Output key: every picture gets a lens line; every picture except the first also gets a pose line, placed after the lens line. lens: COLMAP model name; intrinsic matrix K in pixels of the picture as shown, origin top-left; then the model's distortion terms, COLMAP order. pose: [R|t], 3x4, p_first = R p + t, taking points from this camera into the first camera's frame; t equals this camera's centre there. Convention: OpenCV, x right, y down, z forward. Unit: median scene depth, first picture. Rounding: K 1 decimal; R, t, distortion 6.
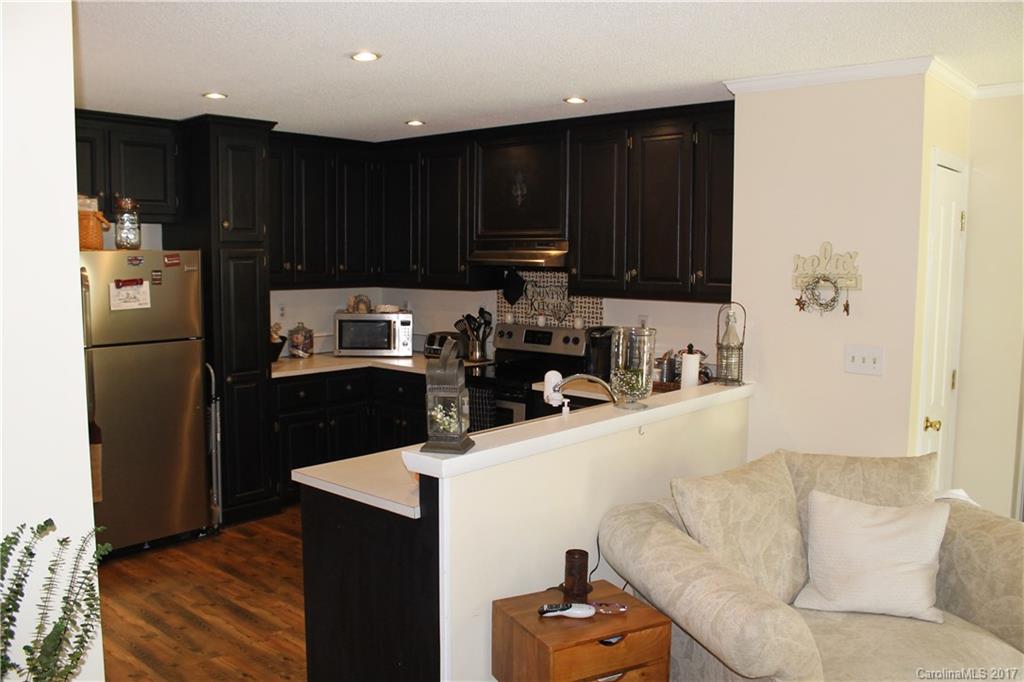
lens RADIAL K [[867.5, 0, 488.7], [0, 867.5, 336.1], [0, 0, 1]] dist [-0.108511, 0.080236]
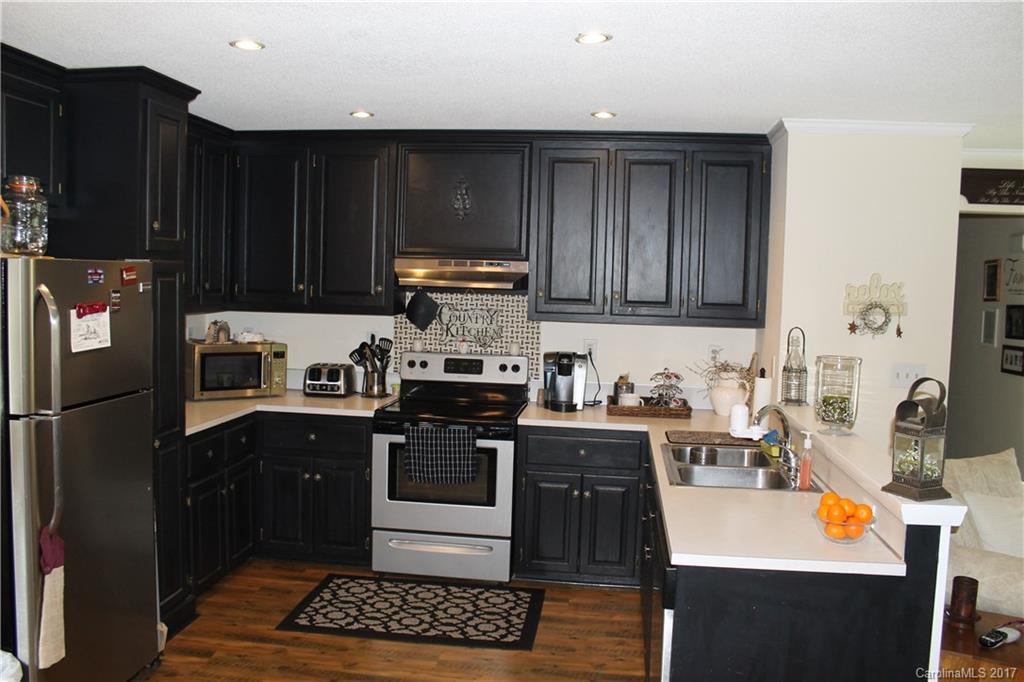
lens RADIAL K [[867.5, 0, 488.7], [0, 867.5, 336.1], [0, 0, 1]] dist [-0.108511, 0.080236]
pose [[0.821394, -0.021890, 0.569941, -0.453979], [0.031297, 0.999488, -0.006717, -0.023783], [-0.569501, 0.023354, 0.821659, 0.247952]]
